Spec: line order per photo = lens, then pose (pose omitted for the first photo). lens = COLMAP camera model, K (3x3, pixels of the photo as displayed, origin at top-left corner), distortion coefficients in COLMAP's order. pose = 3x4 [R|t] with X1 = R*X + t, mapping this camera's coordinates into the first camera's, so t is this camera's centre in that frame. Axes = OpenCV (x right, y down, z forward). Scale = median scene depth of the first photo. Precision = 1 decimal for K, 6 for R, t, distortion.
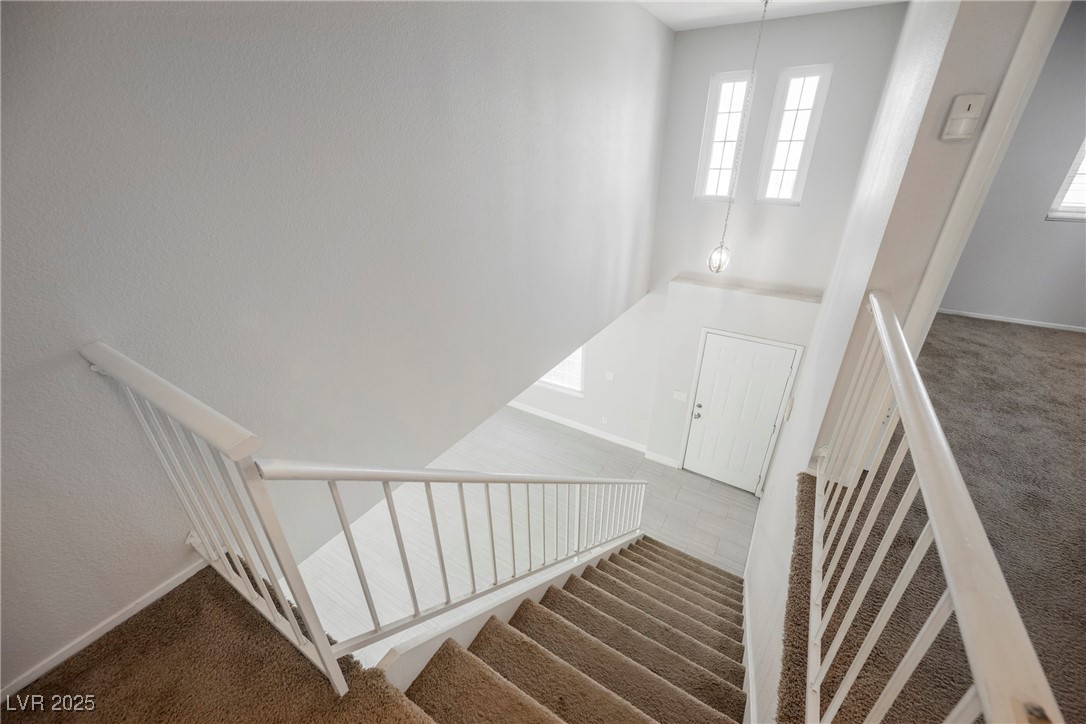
lens RADIAL K [[425.0, 0, 544.4], [0, 425.0, 359.4], [0, 0, 1]] dist [-0.005227, 0.000595]
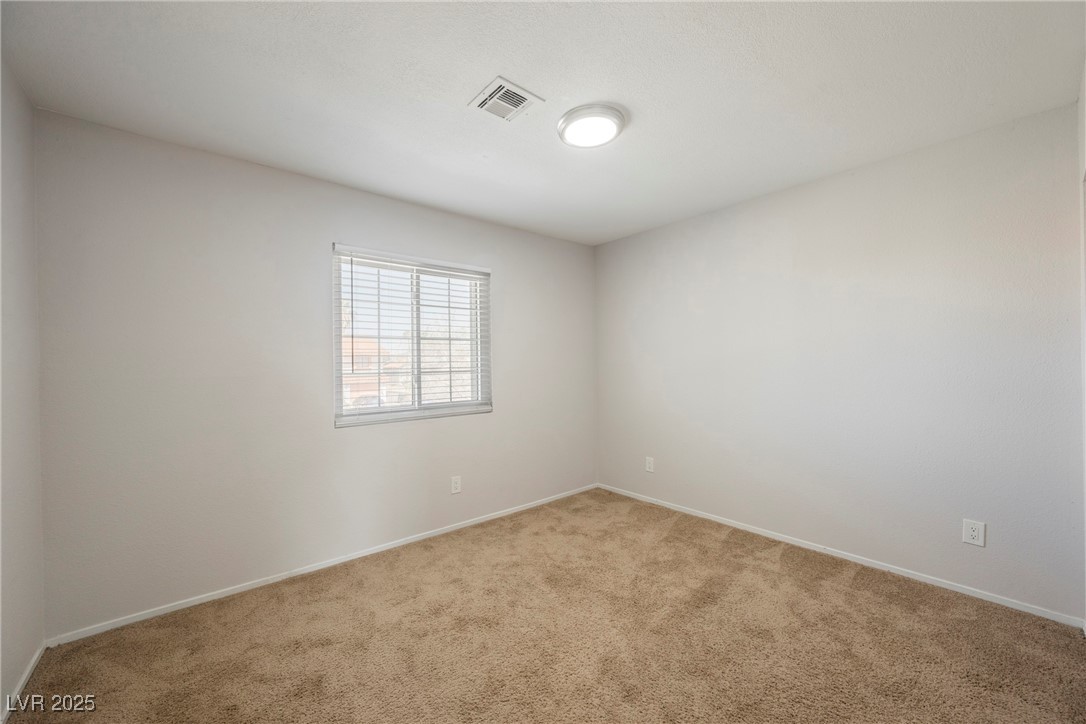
lens RADIAL K [[425.0, 0, 543.1], [0, 425.0, 361.4], [0, 0, 1]] dist [-0.005227, 0.000595]
pose [[0.317208, -0.004351, 0.948346, 0.472826], [0.425552, 0.894313, -0.138238, -0.140533], [-0.847517, 0.447420, 0.285535, 0.331390]]
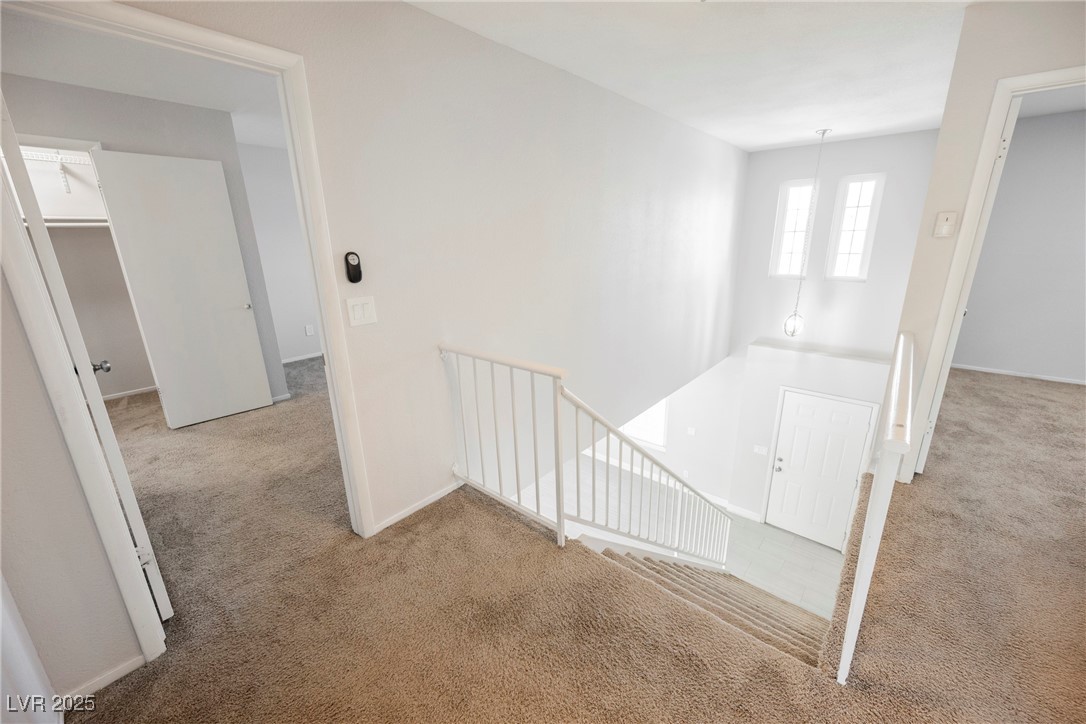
lens RADIAL K [[425.0, 0, 544.1], [0, 425.0, 361.2], [0, 0, 1]] dist [-0.005227, 0.000595]
pose [[0.987519, 0.030027, -0.154614, -0.089795], [-0.056087, 0.984350, -0.167060, 0.101082], [0.147178, 0.173647, 0.973748, -0.239222]]
